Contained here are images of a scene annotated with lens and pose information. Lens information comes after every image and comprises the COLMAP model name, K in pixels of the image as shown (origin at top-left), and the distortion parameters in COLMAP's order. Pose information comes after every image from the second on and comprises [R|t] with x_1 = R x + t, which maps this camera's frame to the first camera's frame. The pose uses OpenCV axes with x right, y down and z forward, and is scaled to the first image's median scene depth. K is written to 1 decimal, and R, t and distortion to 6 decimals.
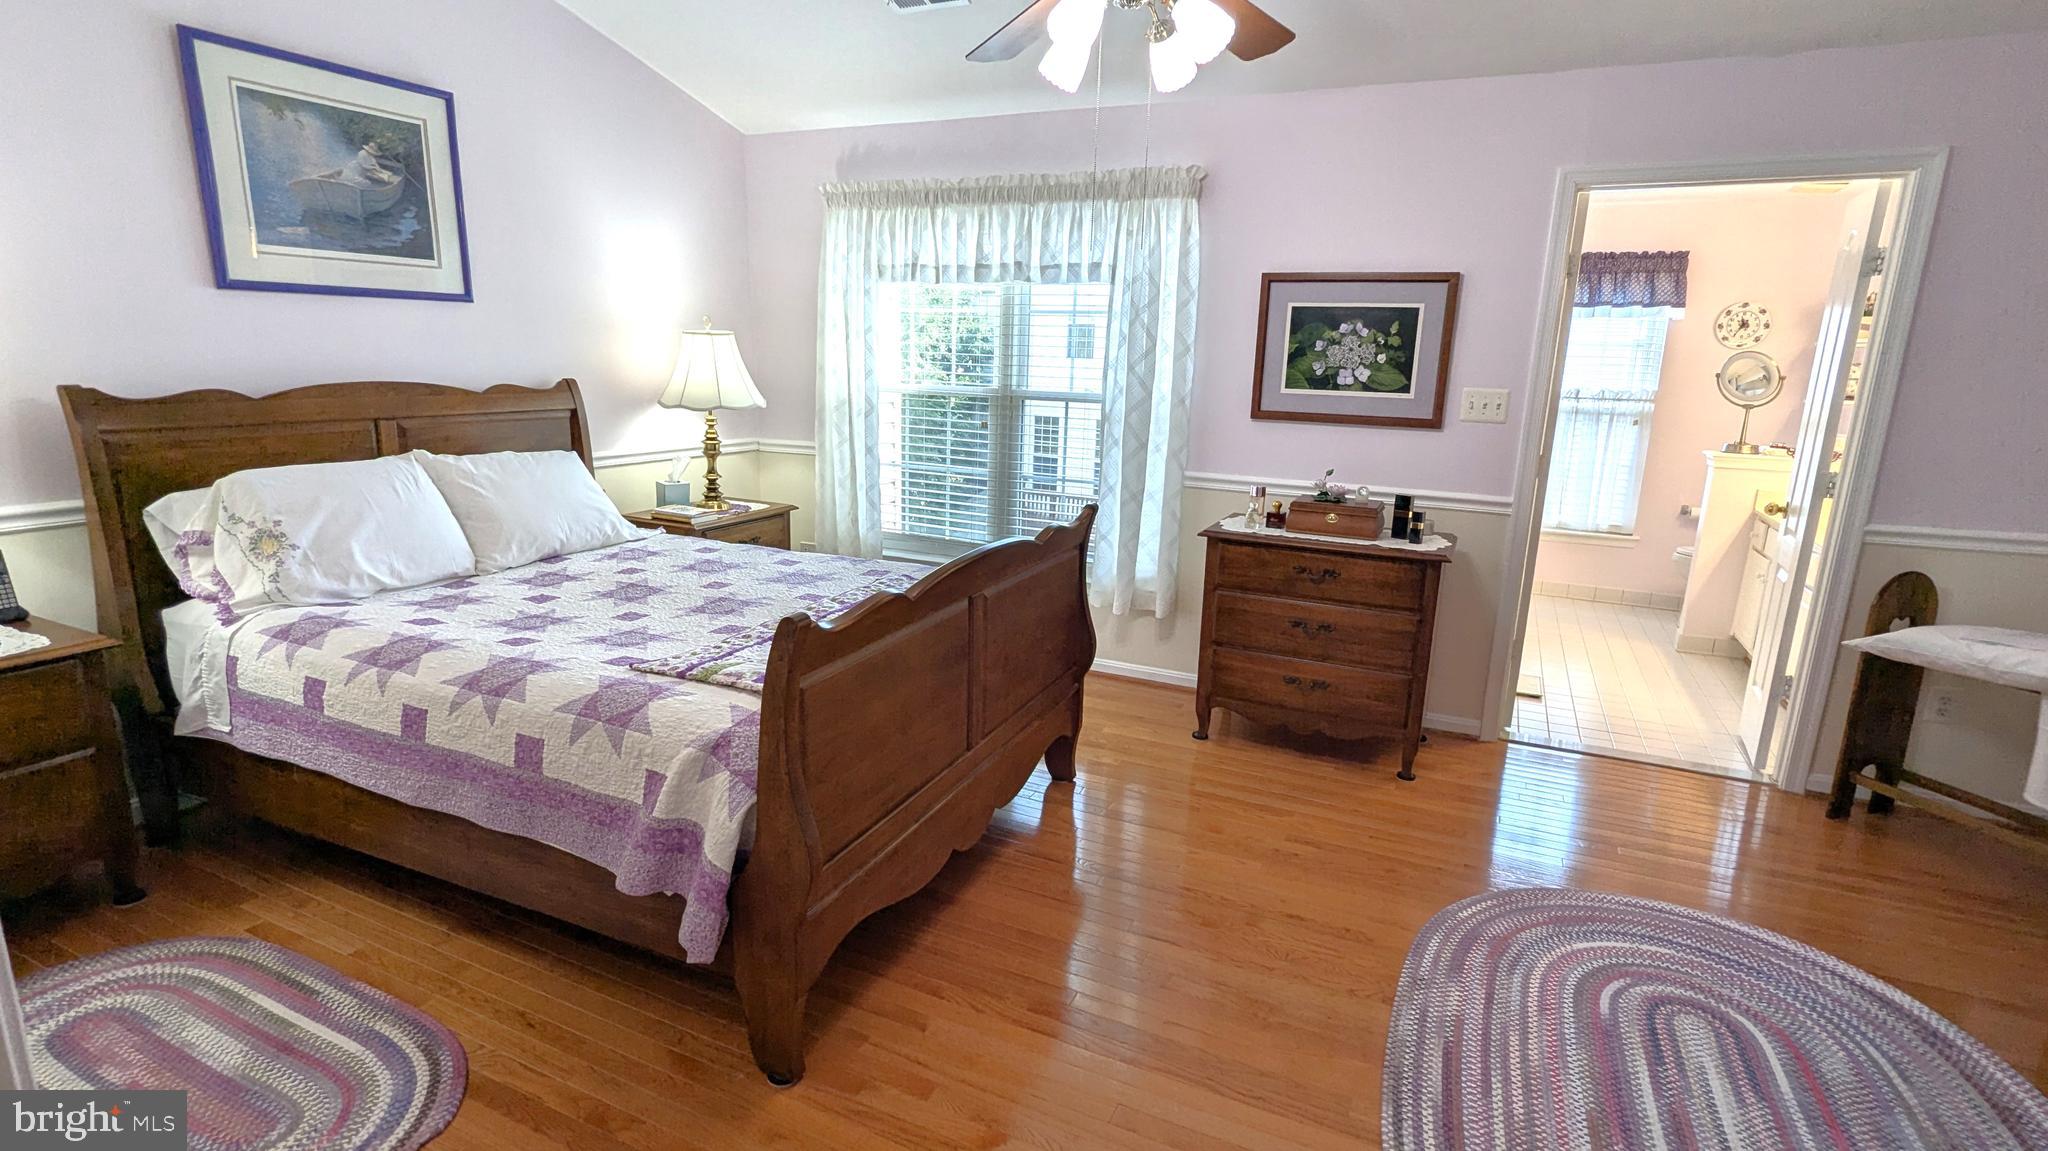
lens RADIAL K [[985.9, 0, 1024.0], [0, 985.9, 575.5], [0, 0, 1]] dist [0.004302, -0.006256]
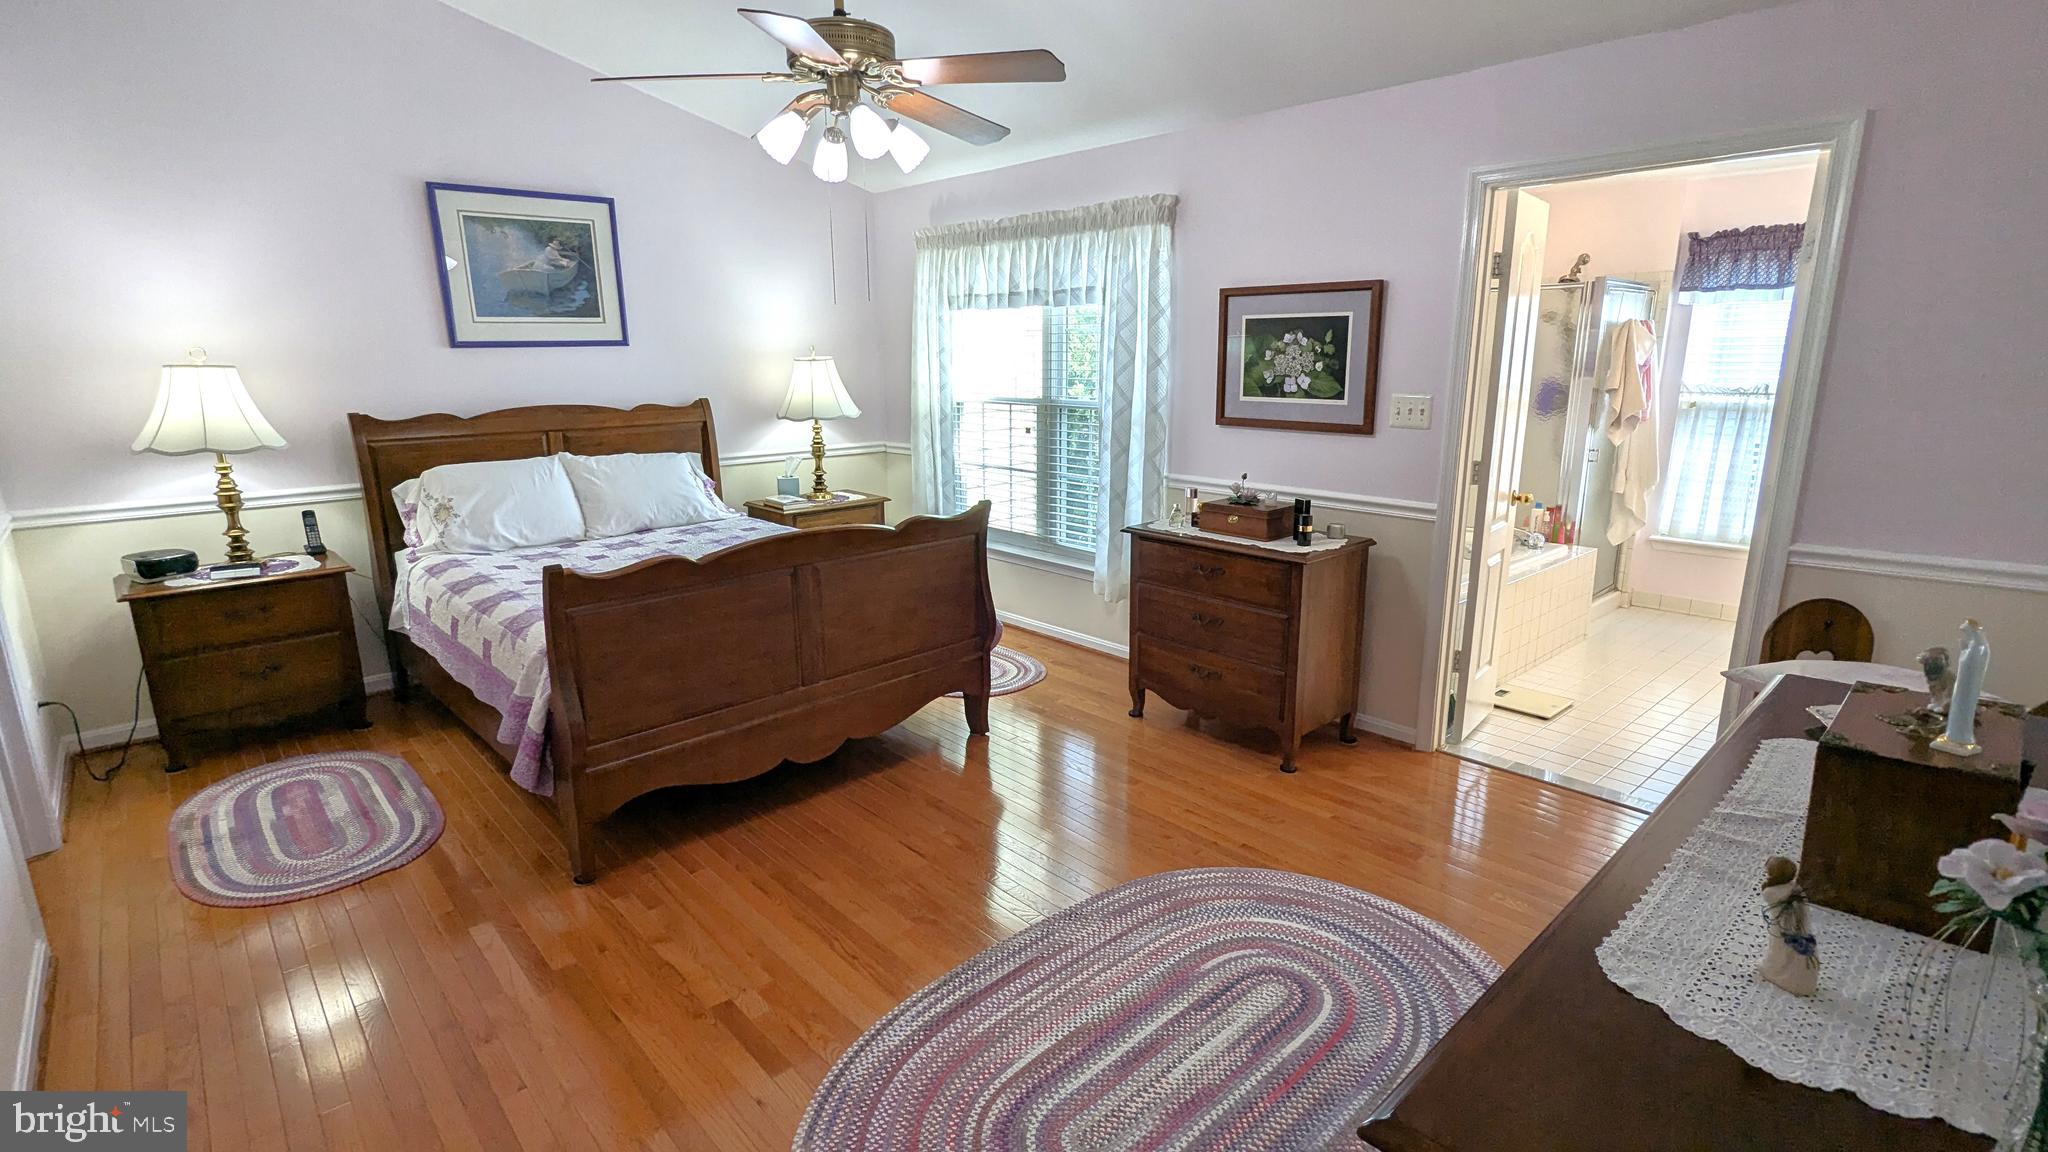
lens RADIAL K [[975.4, 0, 1028.3], [0, 975.4, 579.3], [0, 0, 1]] dist [0.001235, -0.000513]
pose [[0.923487, 0.053510, -0.379879, 0.485521], [-0.050464, 0.998564, 0.017980, -0.001417], [0.380296, 0.002566, 0.924861, -0.055526]]
